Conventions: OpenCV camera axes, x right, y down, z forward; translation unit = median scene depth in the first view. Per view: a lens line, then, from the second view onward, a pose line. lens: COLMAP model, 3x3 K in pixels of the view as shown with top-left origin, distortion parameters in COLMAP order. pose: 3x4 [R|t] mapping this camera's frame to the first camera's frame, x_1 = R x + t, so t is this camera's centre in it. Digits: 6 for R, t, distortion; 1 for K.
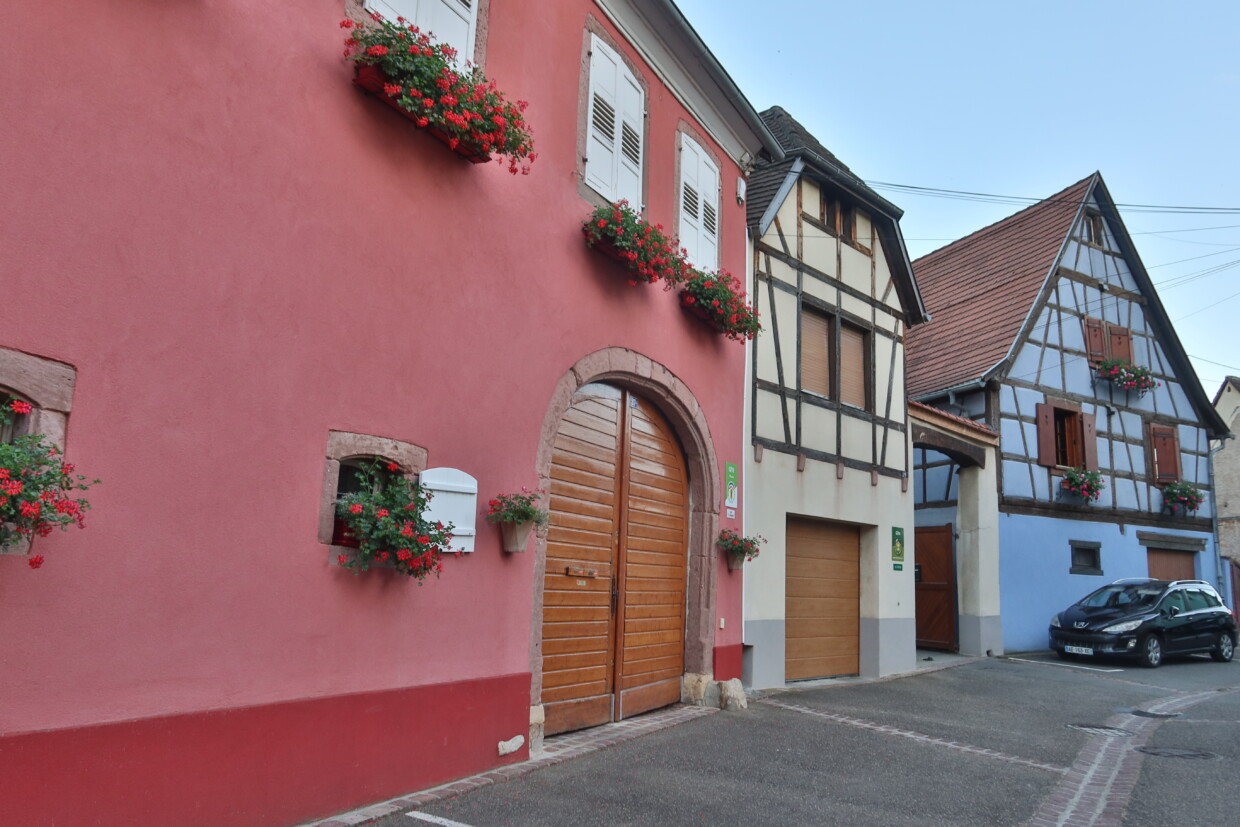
lens RADIAL K [[904.8, 0, 620.0], [0, 904.8, 413.5], [0, 0, 1]] dist [-0.025178, 0.001298]
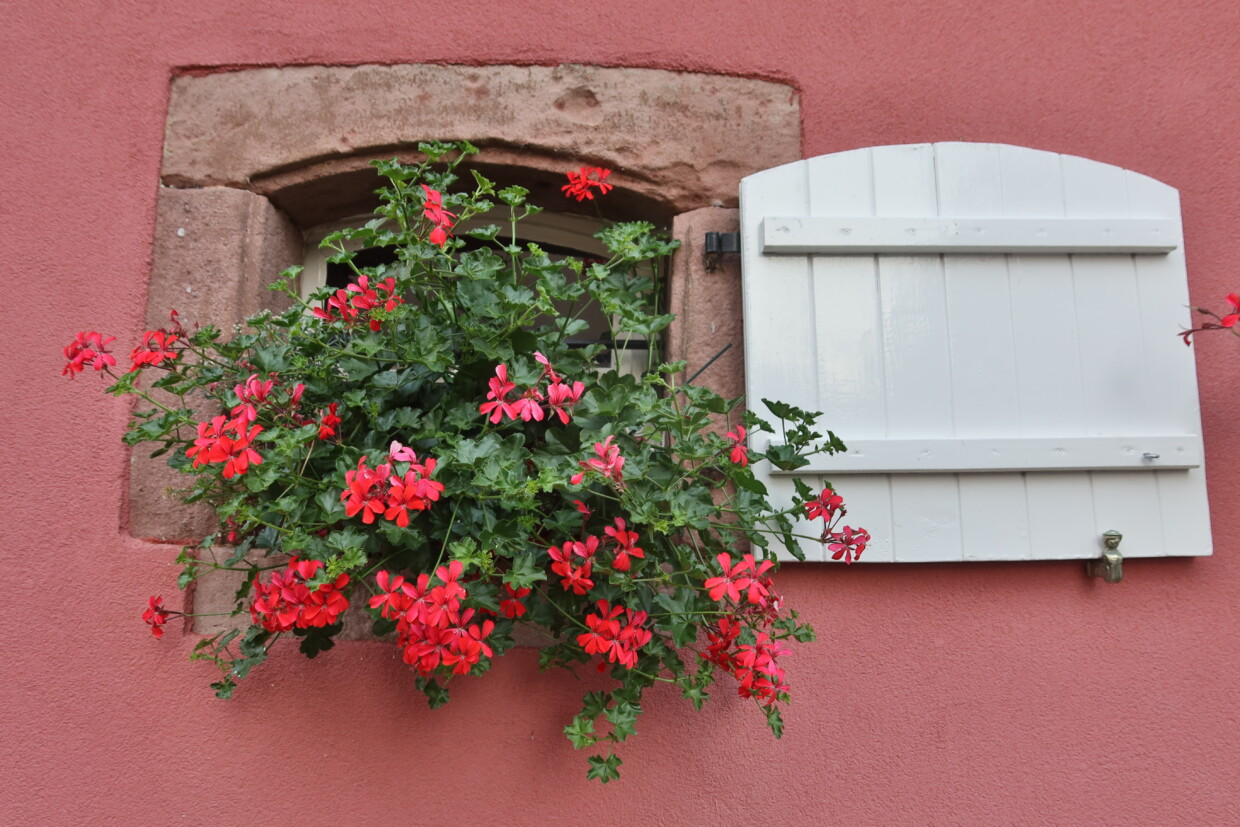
lens RADIAL K [[904.8, 0, 620.0], [0, 904.8, 413.5], [0, 0, 1]] dist [-0.025178, 0.001298]
pose [[0.497788, -0.147391, -0.854683, -0.065420], [0.152850, 0.984938, -0.080830, 0.130983], [0.853724, -0.090403, 0.512819, 0.872927]]
